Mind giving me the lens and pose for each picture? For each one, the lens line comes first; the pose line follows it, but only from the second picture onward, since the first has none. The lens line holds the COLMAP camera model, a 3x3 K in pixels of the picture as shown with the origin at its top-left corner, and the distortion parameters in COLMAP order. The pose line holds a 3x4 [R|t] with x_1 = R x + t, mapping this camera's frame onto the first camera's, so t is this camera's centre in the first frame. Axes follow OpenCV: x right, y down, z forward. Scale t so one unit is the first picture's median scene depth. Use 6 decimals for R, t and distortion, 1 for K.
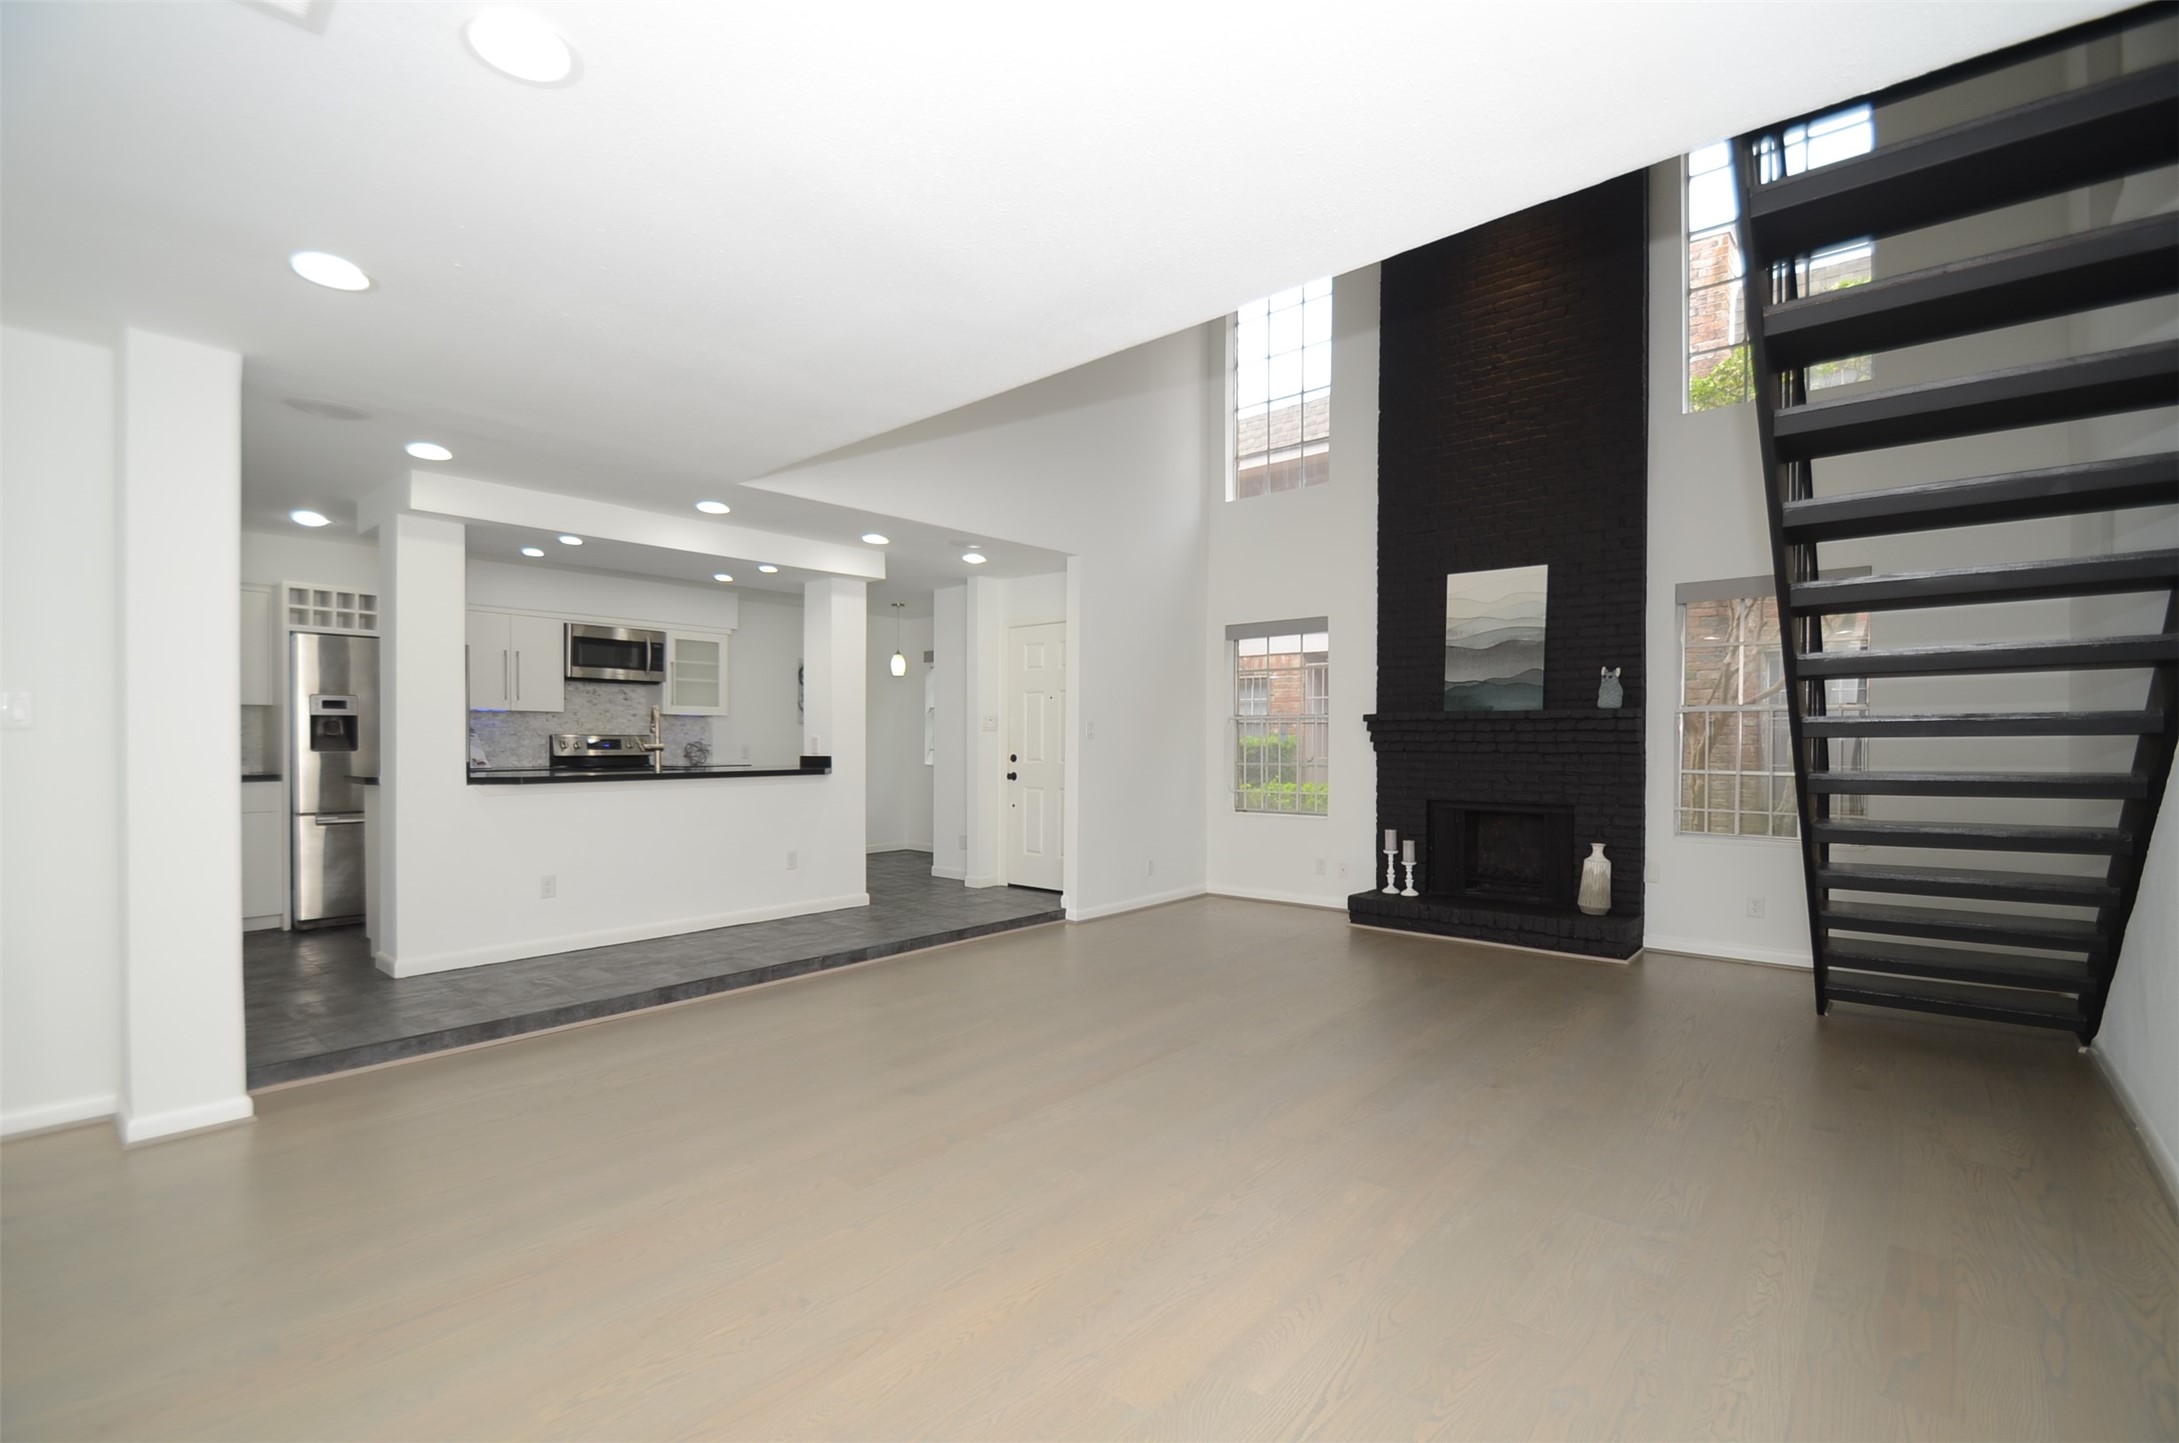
lens RADIAL K [[965.4, 0, 1080.9], [0, 965.4, 751.0], [0, 0, 1]] dist [0.000308, -0.000170]
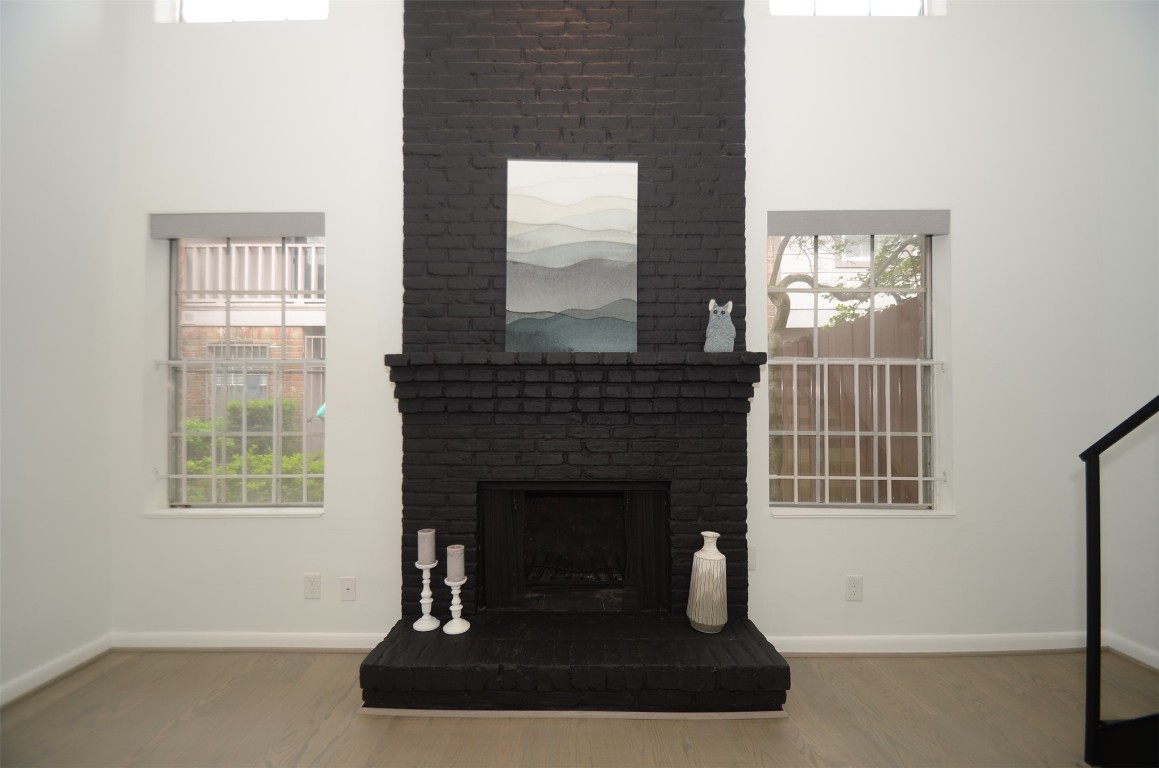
lens RADIAL K [[513.5, 0, 574.9], [0, 513.5, 399.7], [0, 0, 1]] dist [0.000308, -0.000170]
pose [[0.763896, 0.006255, 0.645309, 0.176146], [0.008854, 0.999757, -0.020172, -0.000504], [-0.645278, 0.021122, 0.763656, 0.683715]]
